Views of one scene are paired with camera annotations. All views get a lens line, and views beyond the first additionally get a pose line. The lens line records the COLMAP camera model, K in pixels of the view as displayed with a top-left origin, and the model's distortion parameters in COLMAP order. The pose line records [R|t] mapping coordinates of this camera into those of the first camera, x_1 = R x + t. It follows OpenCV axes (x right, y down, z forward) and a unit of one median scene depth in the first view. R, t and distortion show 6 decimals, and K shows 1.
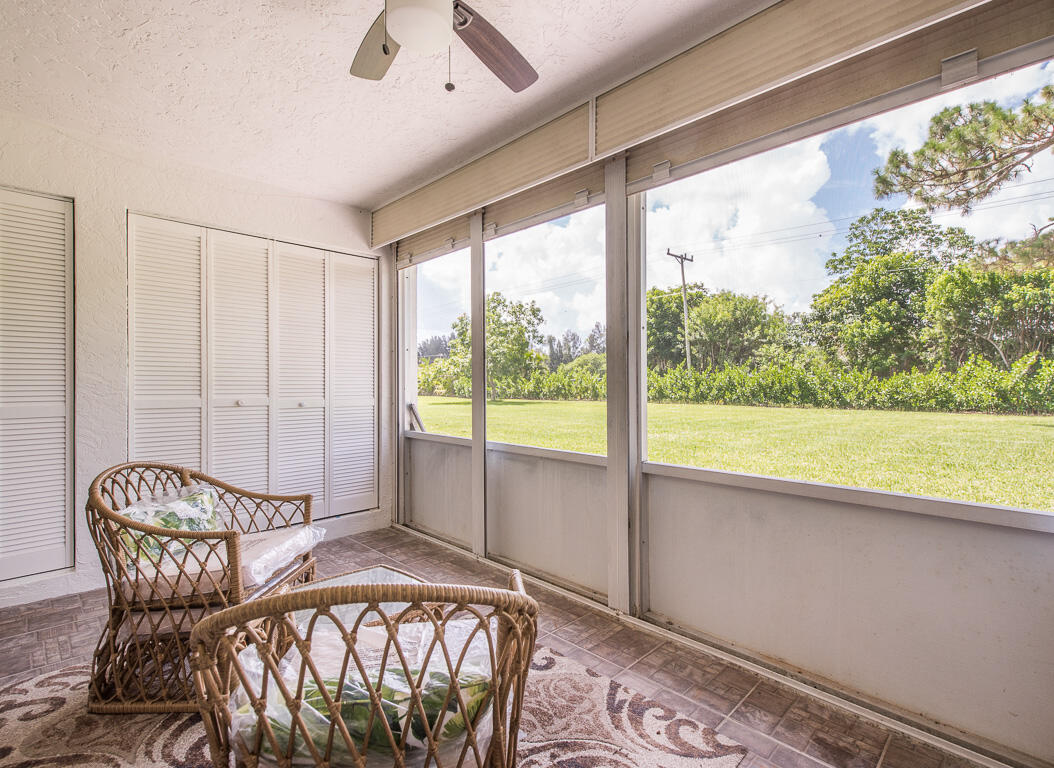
lens RADIAL K [[494.9, 0, 527.0], [0, 494.9, 384.0], [0, 0, 1]] dist [0.048369, -0.025486]
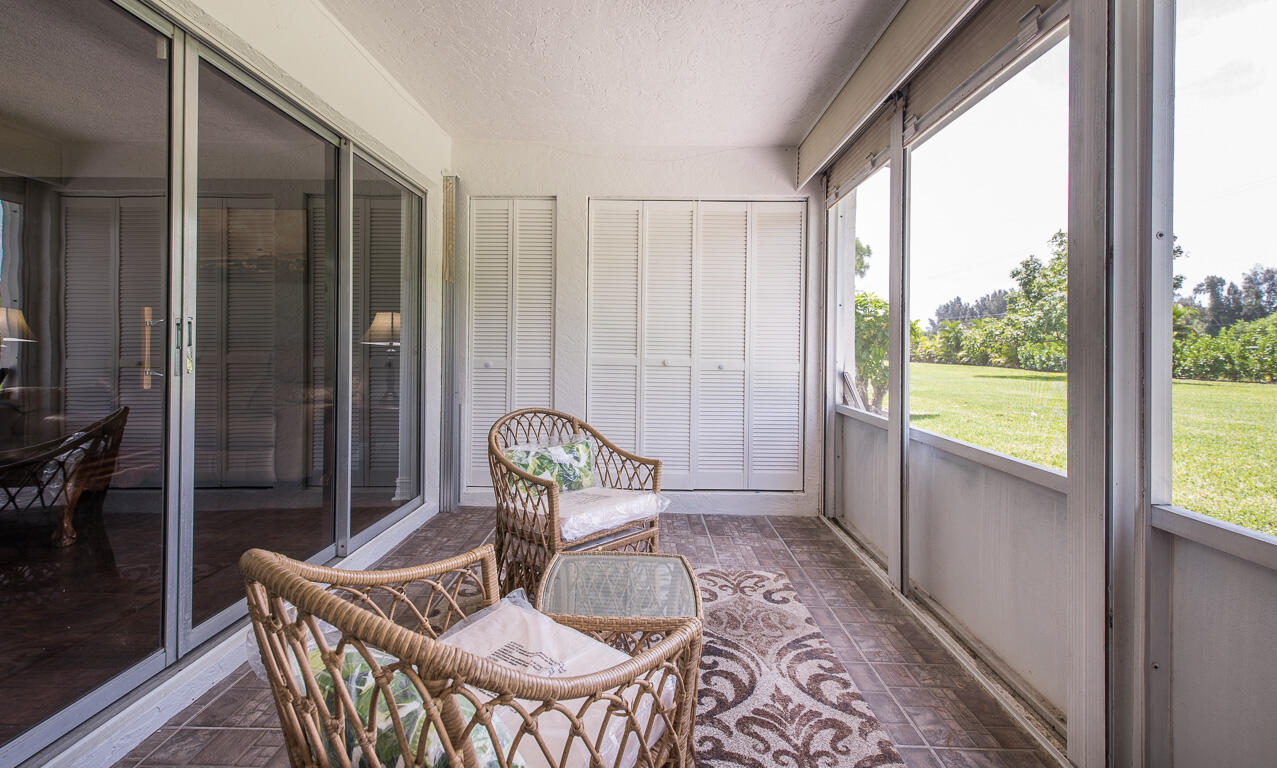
lens RADIAL K [[532.2, 0, 644.0], [0, 532.2, 348.2], [0, 0, 1]] dist [0.012201, -0.000428]
pose [[0.711536, 0.013141, -0.702527, 0.165338], [-0.014583, 0.999886, 0.003933, 0.003198], [0.702499, 0.007446, 0.711646, 0.174328]]
